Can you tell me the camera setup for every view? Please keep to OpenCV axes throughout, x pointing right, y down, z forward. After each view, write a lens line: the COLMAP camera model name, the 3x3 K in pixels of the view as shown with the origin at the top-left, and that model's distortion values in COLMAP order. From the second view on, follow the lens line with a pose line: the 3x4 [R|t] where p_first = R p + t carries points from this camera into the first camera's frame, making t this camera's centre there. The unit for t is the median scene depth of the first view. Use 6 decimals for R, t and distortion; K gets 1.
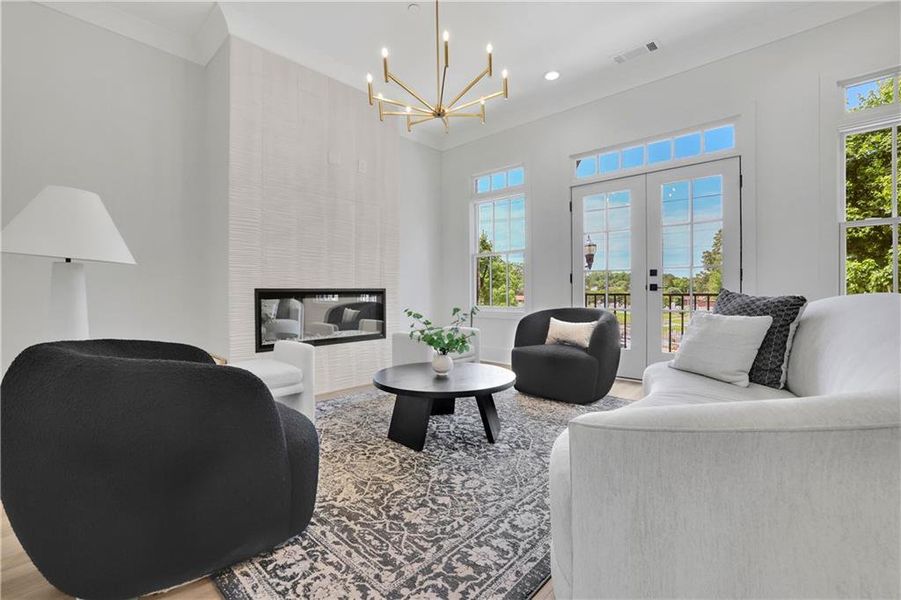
lens RADIAL K [[385.9, 0, 451.0], [0, 385.9, 297.8], [0, 0, 1]] dist [-0.021143, 0.000212]
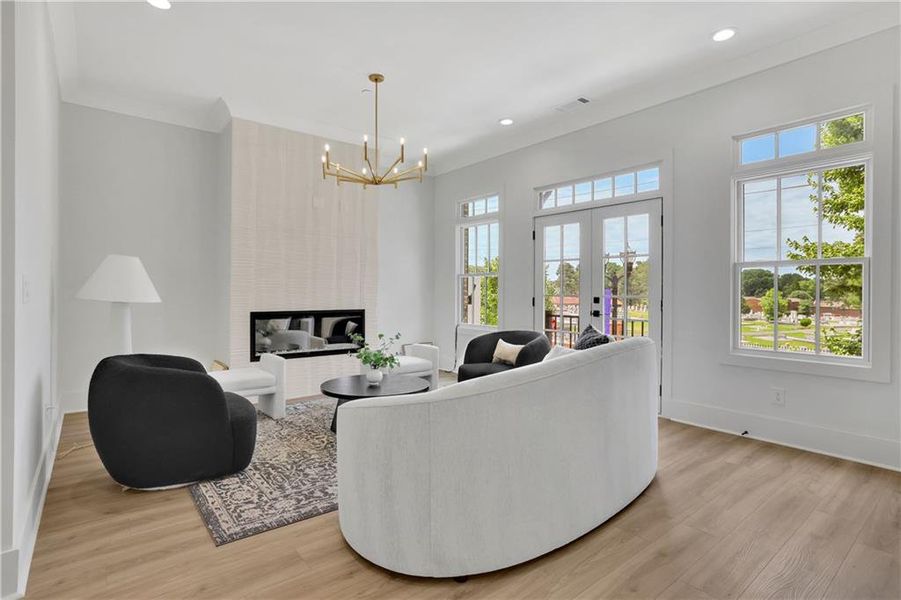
lens RADIAL K [[443.4, 0, 451.1], [0, 443.4, 300.3], [0, 0, 1]] dist [-0.017163, -0.000826]
pose [[0.989346, 0.013906, -0.144915, 0.496504], [-0.013809, 0.999903, 0.001671, -0.101345], [0.144924, 0.000348, 0.989443, -0.495425]]
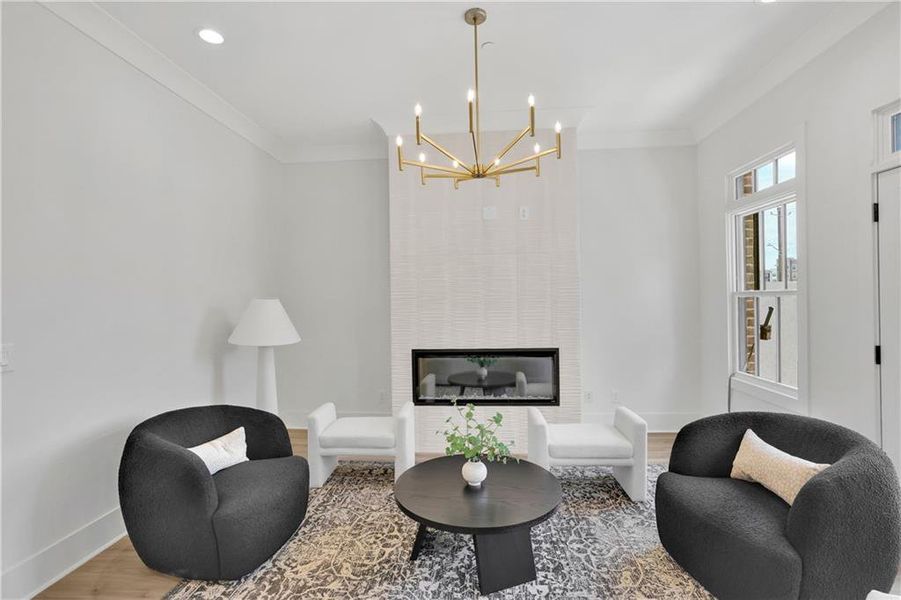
lens RADIAL K [[426.9, 0, 455.4], [0, 426.9, 298.2], [0, 0, 1]] dist [-0.012430, 0.000698]
pose [[0.616850, -0.005979, -0.787058, 0.772073], [-0.001860, 0.999957, -0.009054, -0.222223], [0.787079, 0.007049, 0.616812, 0.421897]]
